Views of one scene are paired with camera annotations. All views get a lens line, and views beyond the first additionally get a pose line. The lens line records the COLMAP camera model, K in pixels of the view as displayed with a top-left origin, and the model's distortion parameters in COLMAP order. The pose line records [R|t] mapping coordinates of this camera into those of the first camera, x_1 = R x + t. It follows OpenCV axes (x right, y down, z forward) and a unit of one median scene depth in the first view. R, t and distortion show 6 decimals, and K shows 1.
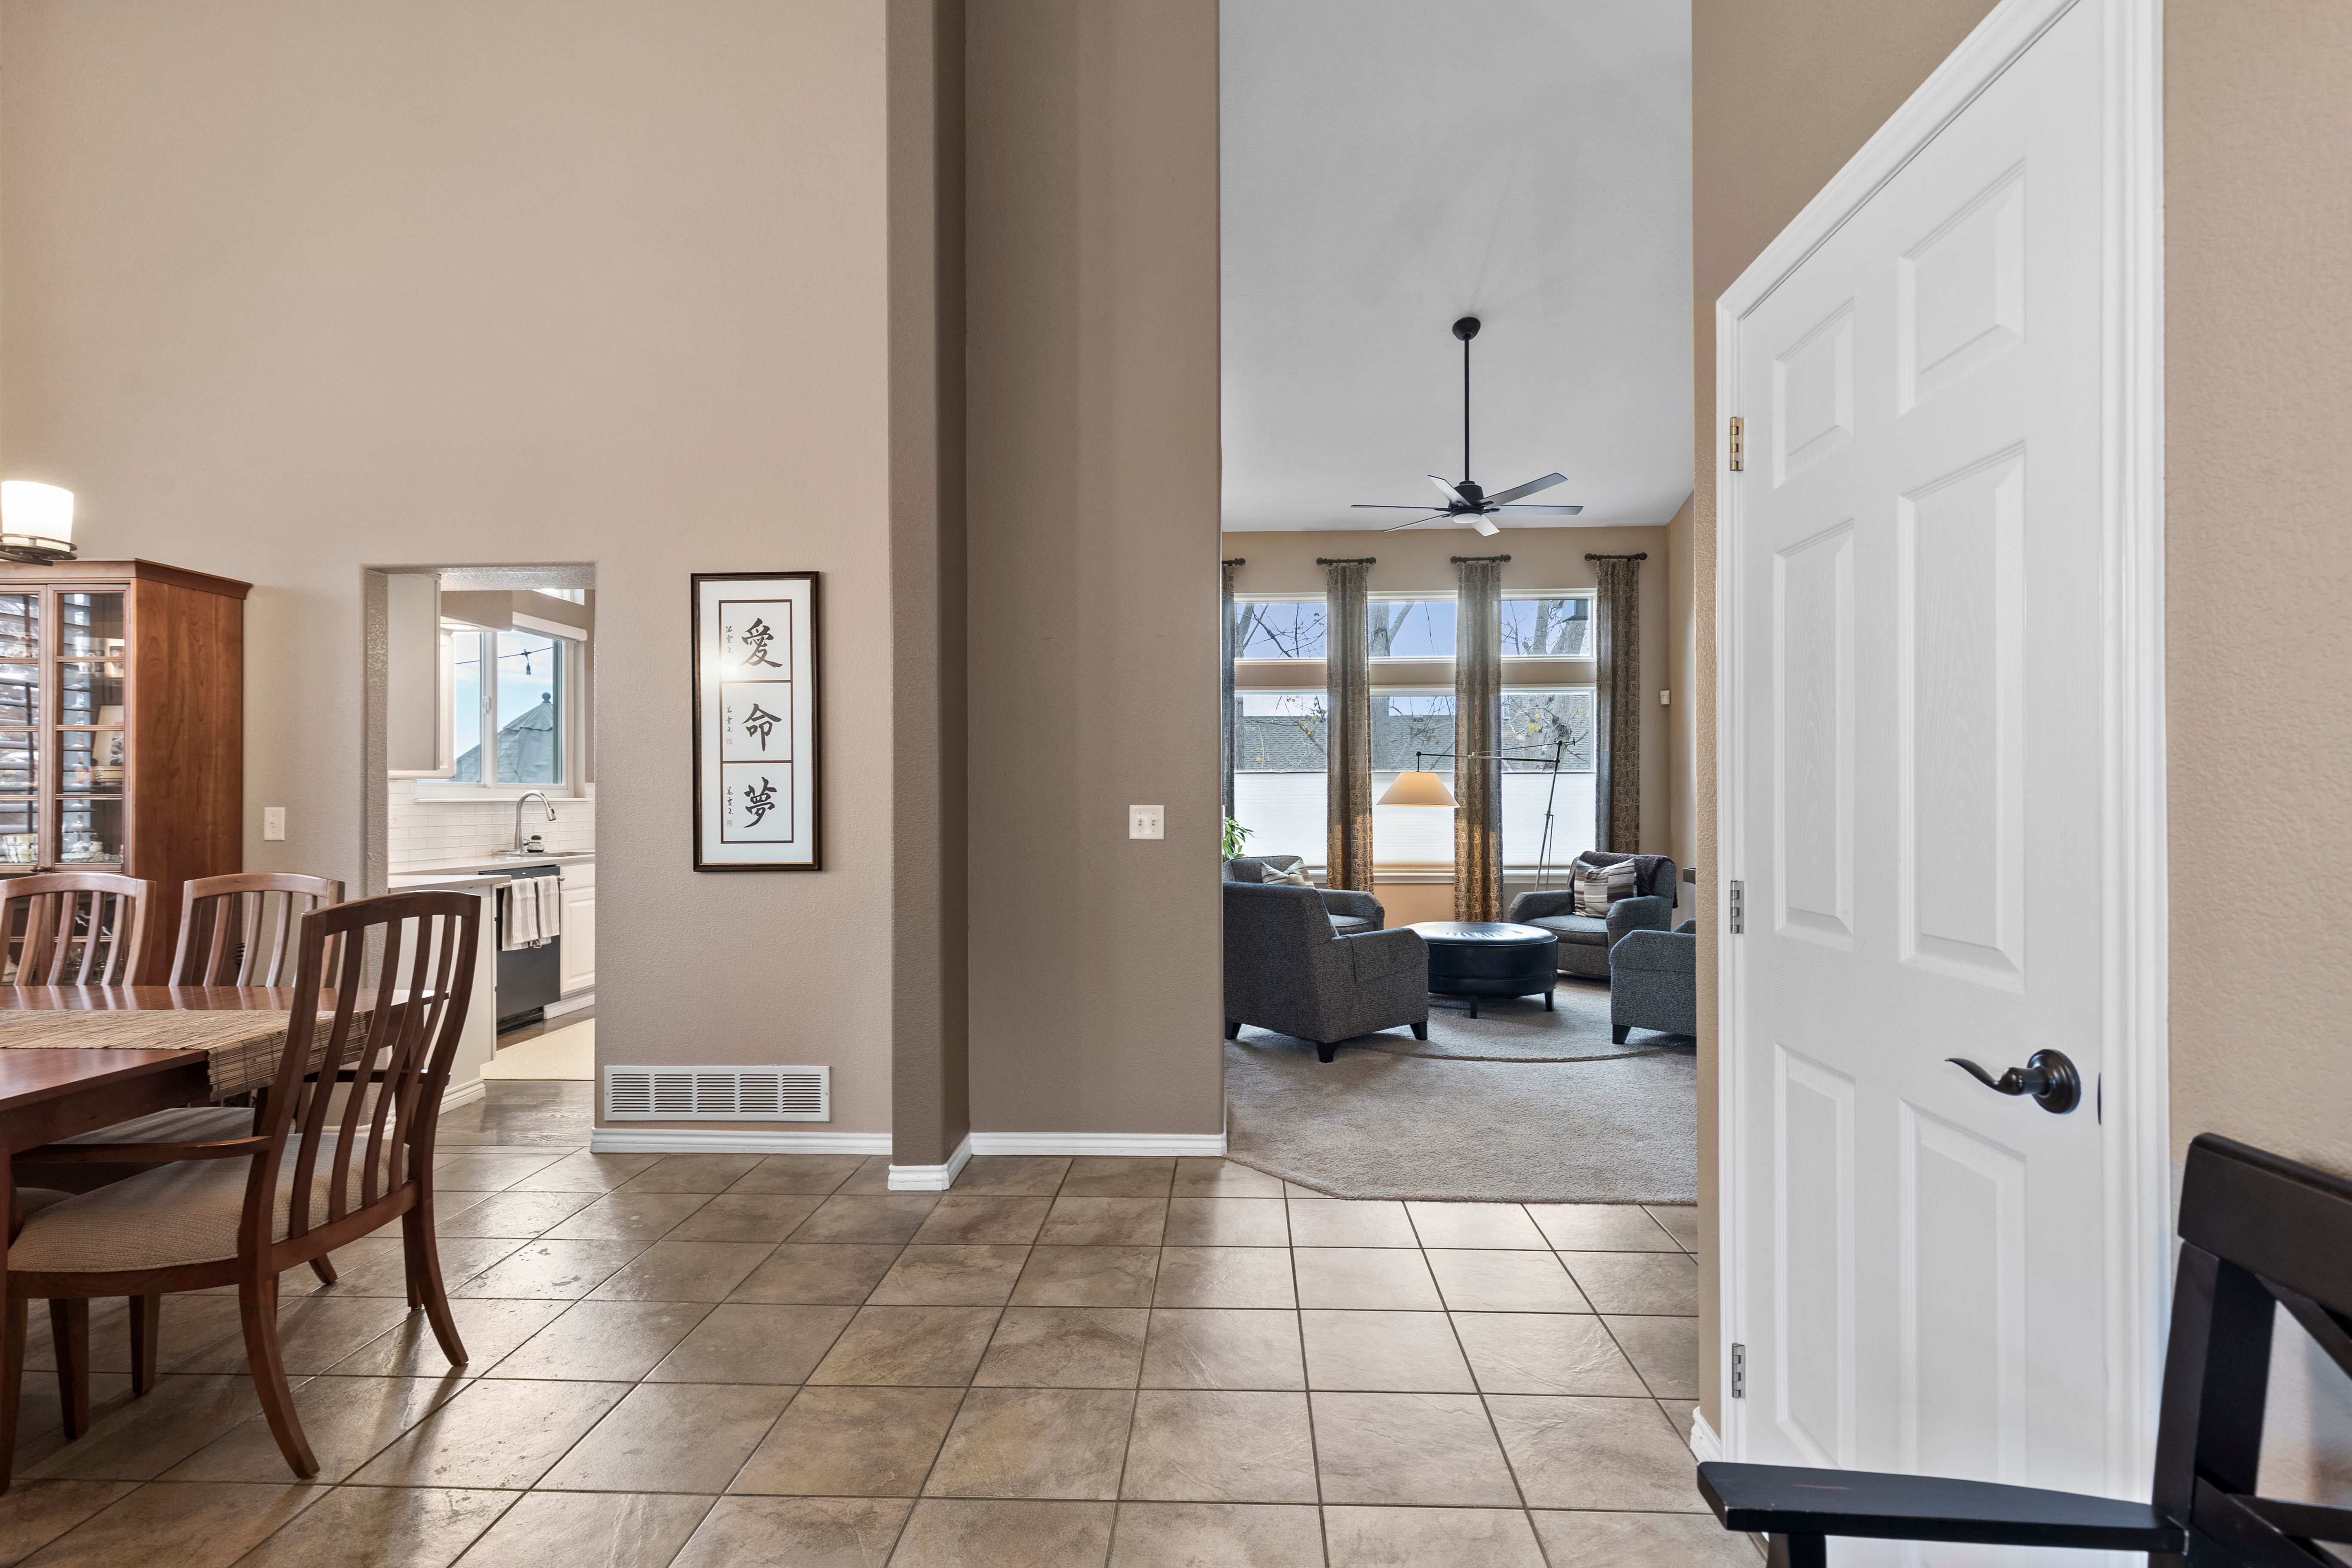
lens RADIAL K [[1059.4, 0, 1205.5], [0, 1059.4, 792.2], [0, 0, 1]] dist [0.004250, -0.000332]
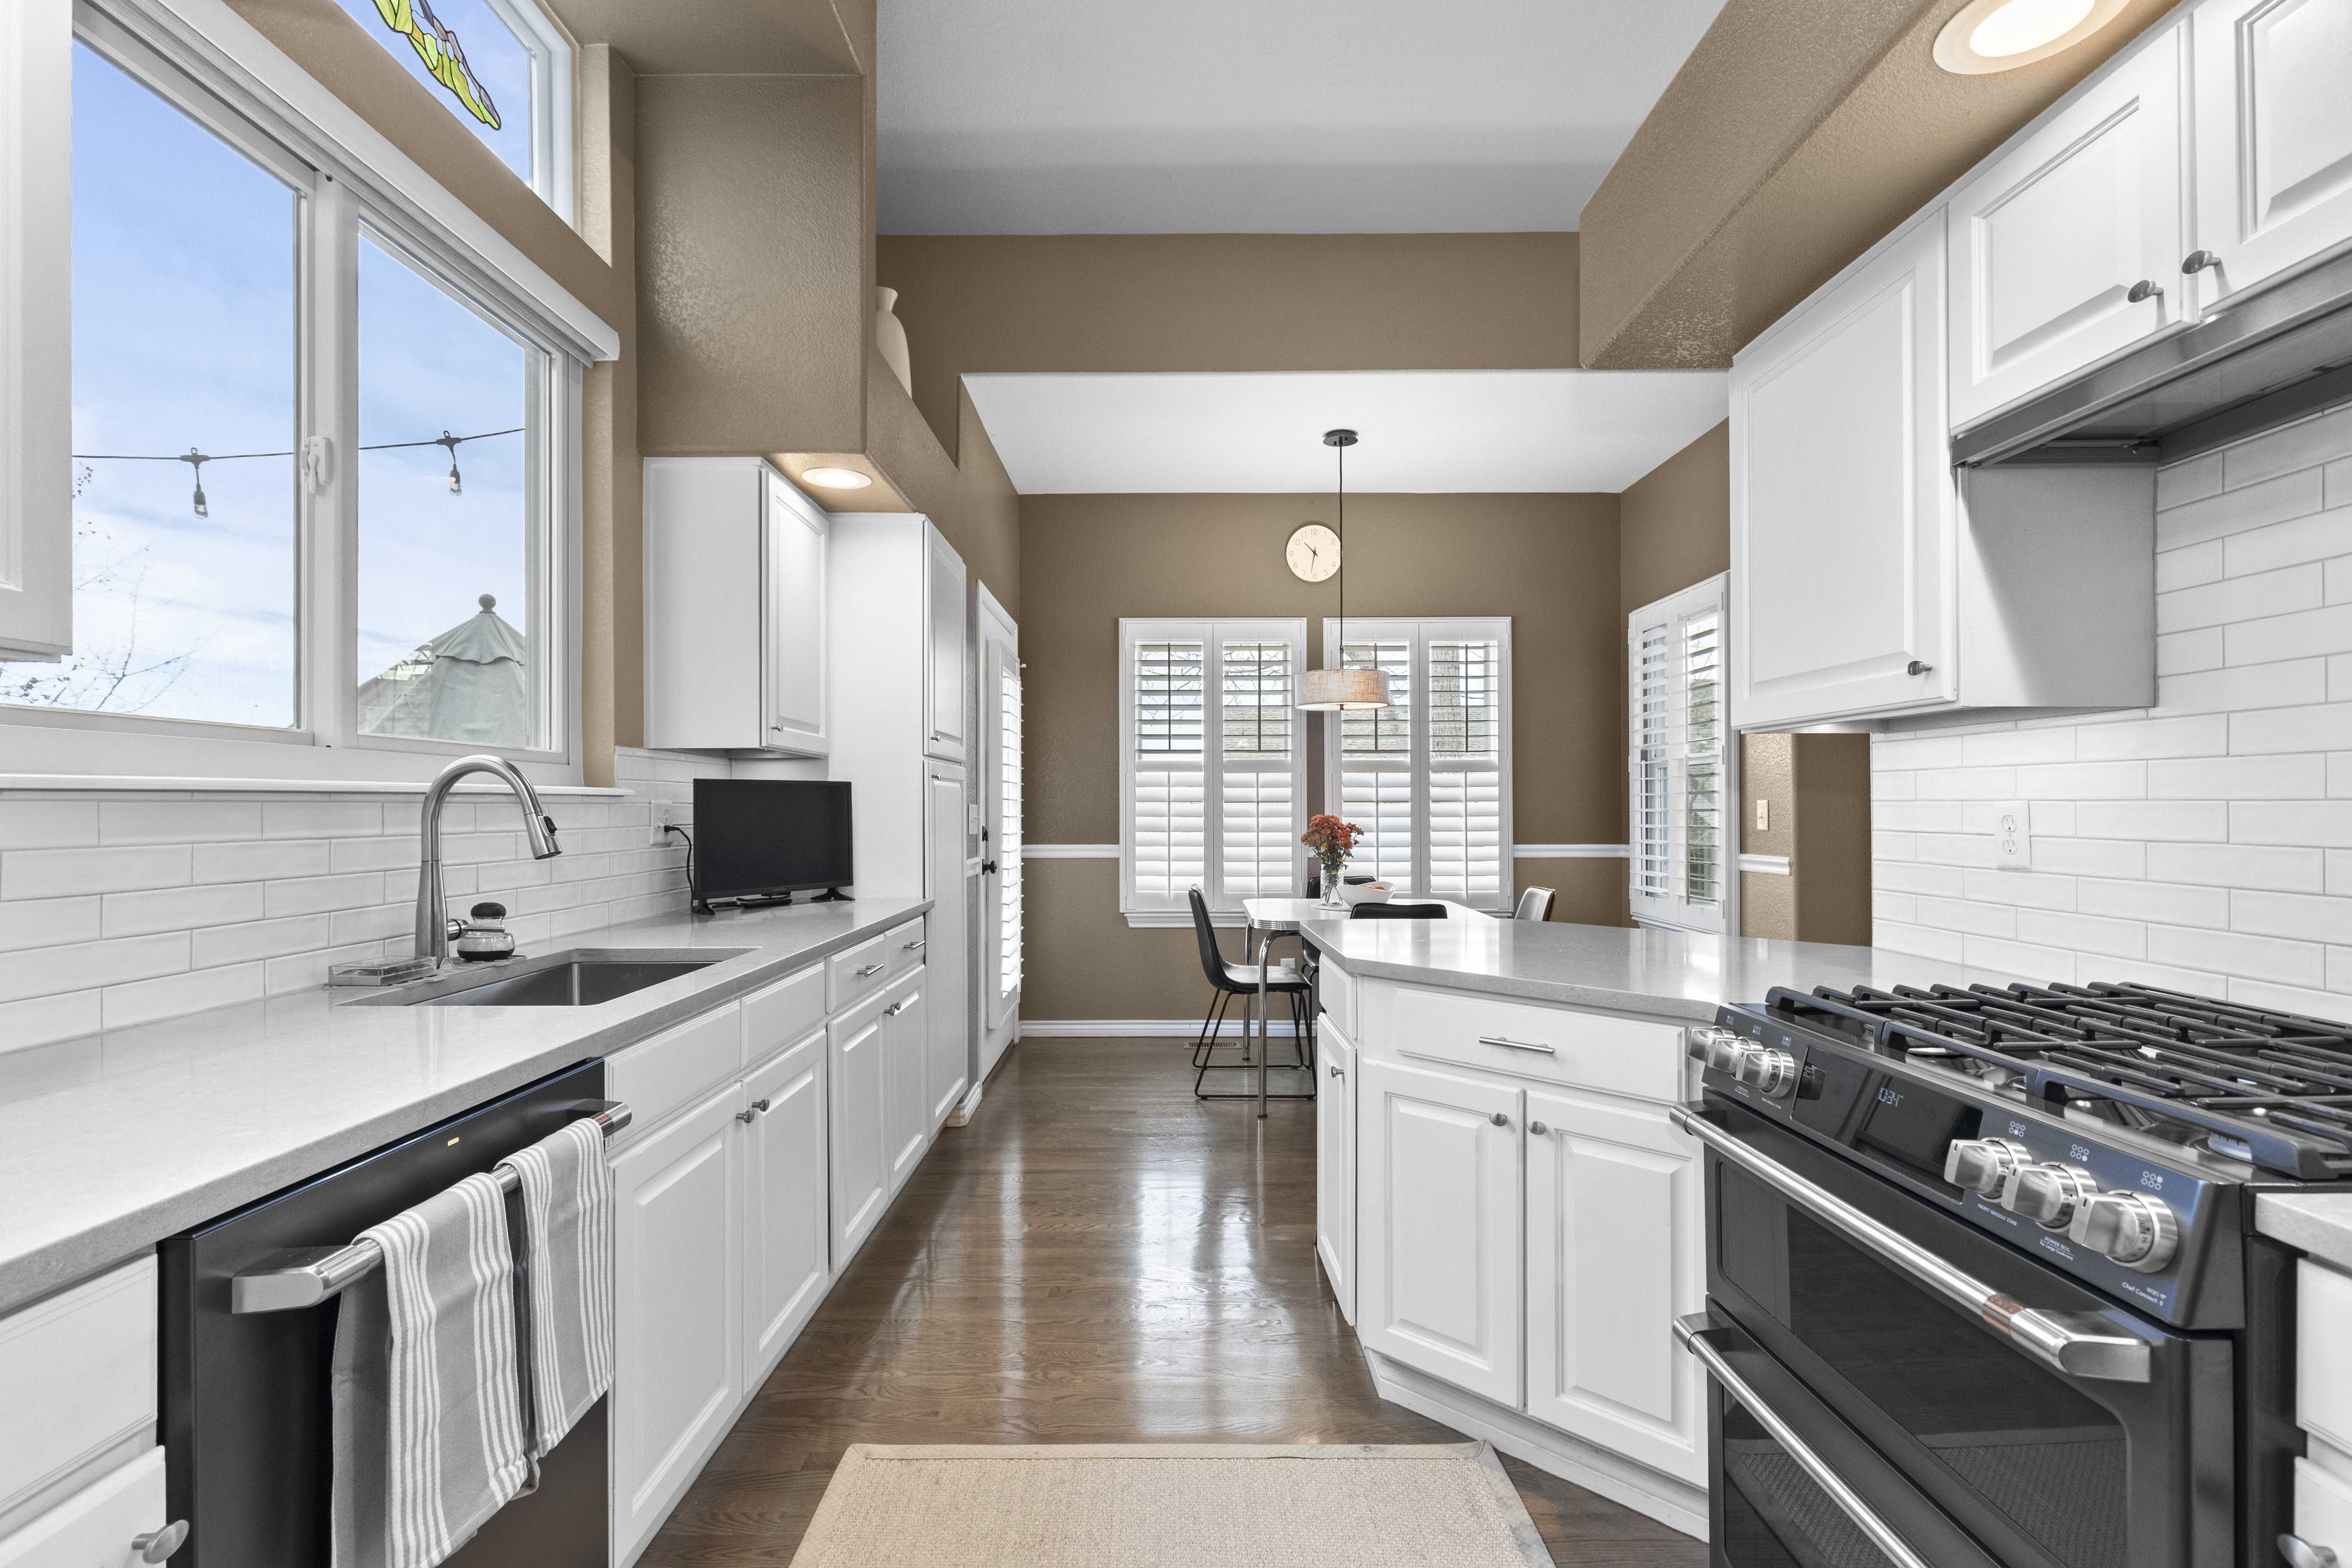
lens RADIAL K [[1059.4, 0, 1171.3], [0, 1059.4, 801.0], [0, 0, 1]] dist [0.004250, -0.000332]
pose [[0.999510, 0.001311, 0.031259, -0.528915], [-0.001438, 0.999991, 0.004062, 0.011287], [-0.031253, -0.004105, 0.999503, 0.820219]]
